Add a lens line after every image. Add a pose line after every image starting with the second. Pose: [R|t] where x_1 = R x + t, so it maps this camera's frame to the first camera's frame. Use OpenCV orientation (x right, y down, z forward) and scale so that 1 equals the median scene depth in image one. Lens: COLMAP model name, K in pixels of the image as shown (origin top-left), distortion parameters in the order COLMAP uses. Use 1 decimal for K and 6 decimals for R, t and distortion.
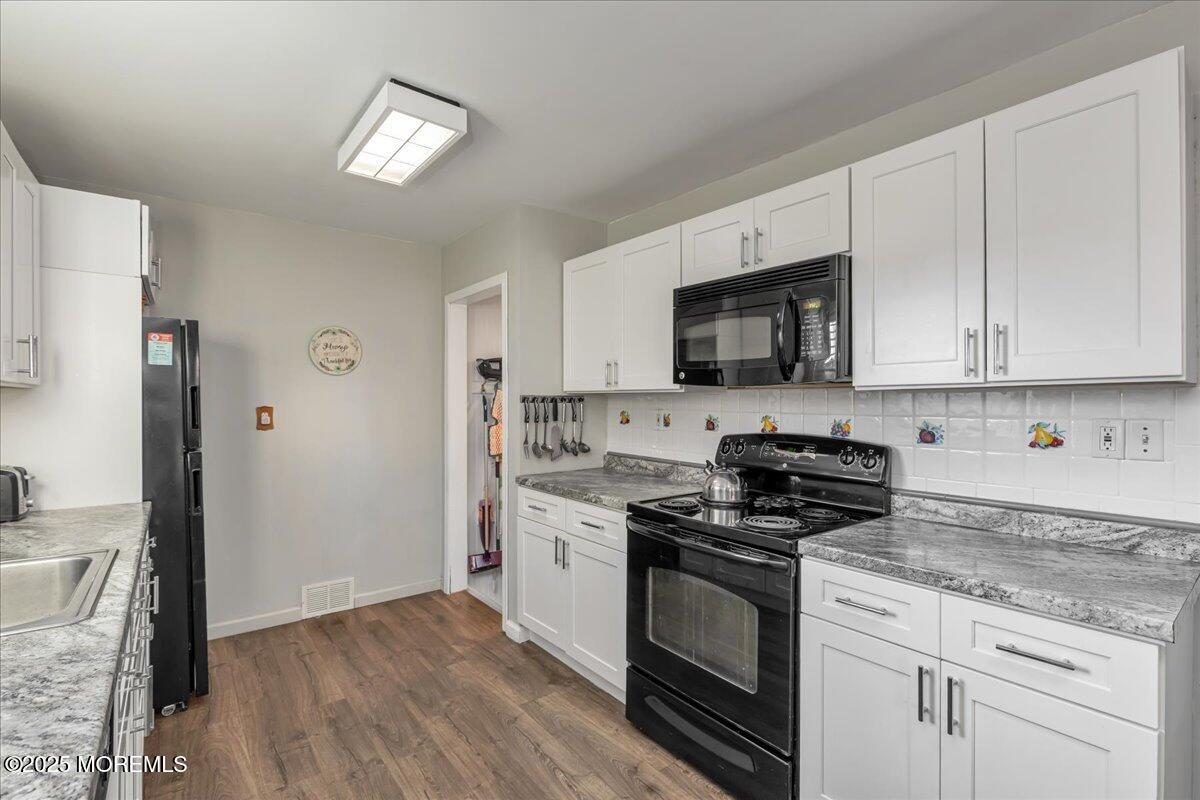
lens RADIAL K [[542.4, 0, 605.4], [0, 542.4, 405.9], [0, 0, 1]] dist [-0.000371, -0.001276]
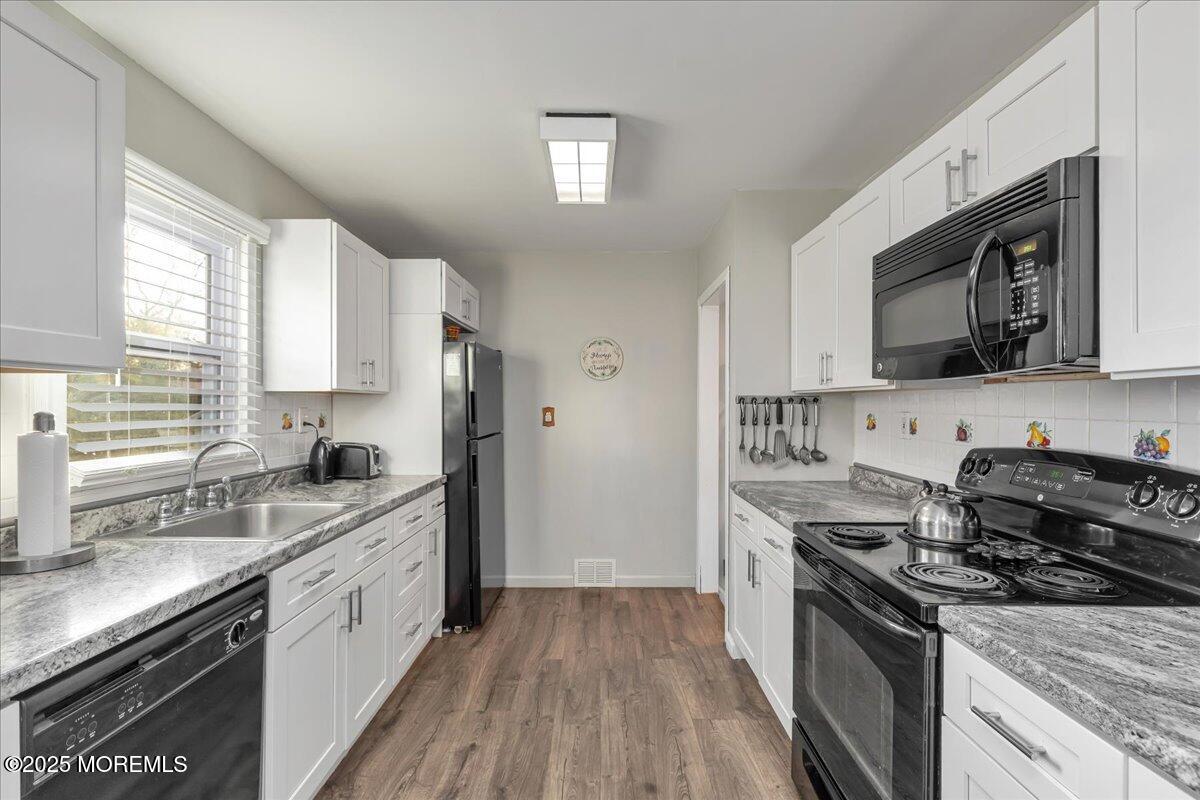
lens RADIAL K [[542.4, 0, 604.9], [0, 542.4, 411.1], [0, 0, 1]] dist [-0.000371, -0.001276]
pose [[0.784761, 0.006863, -0.619760, 0.316350], [-0.004822, 0.999976, 0.004967, 0.004116], [0.619779, -0.000909, 0.784776, 0.155517]]
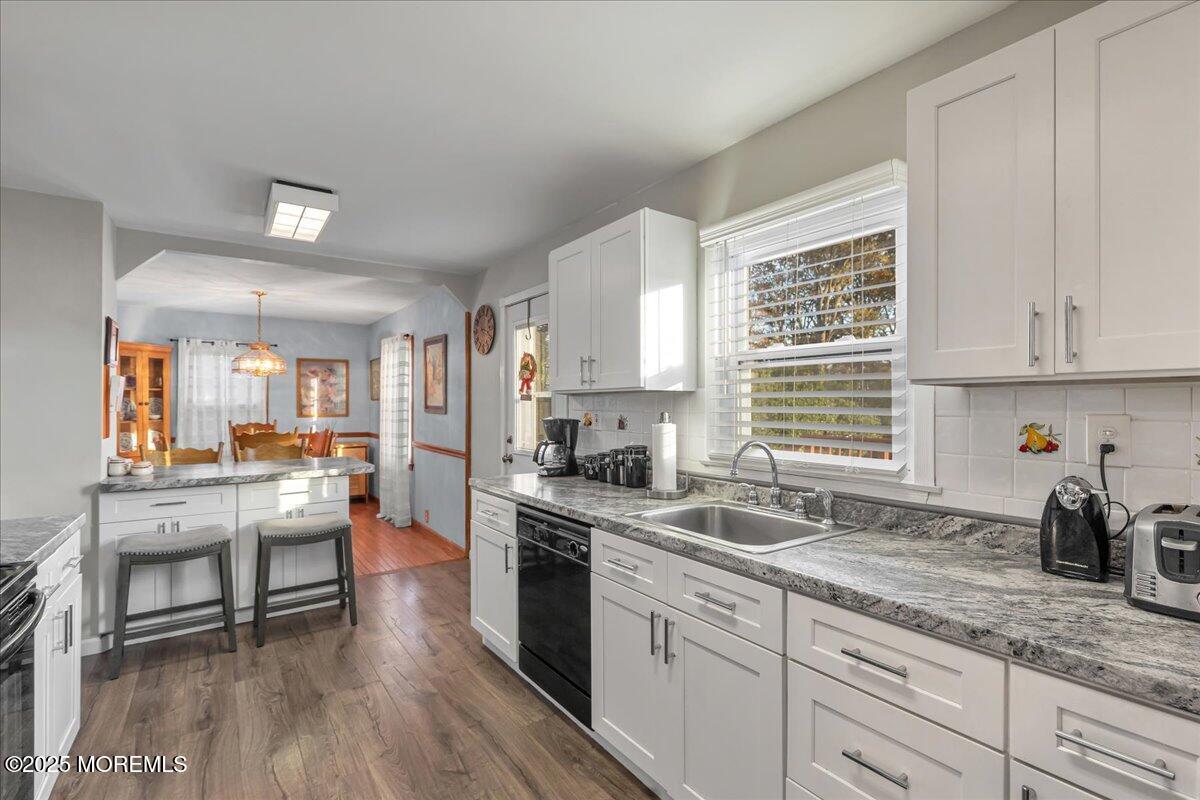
lens RADIAL K [[542.4, 0, 599.0], [0, 542.4, 398.7], [0, 0, 1]] dist [-0.000371, -0.001276]
pose [[-0.997749, -0.001199, 0.067049, -0.439974], [-0.001921, 0.999941, -0.010712, -0.004089], [-0.067032, -0.010816, -0.997692, 1.281162]]
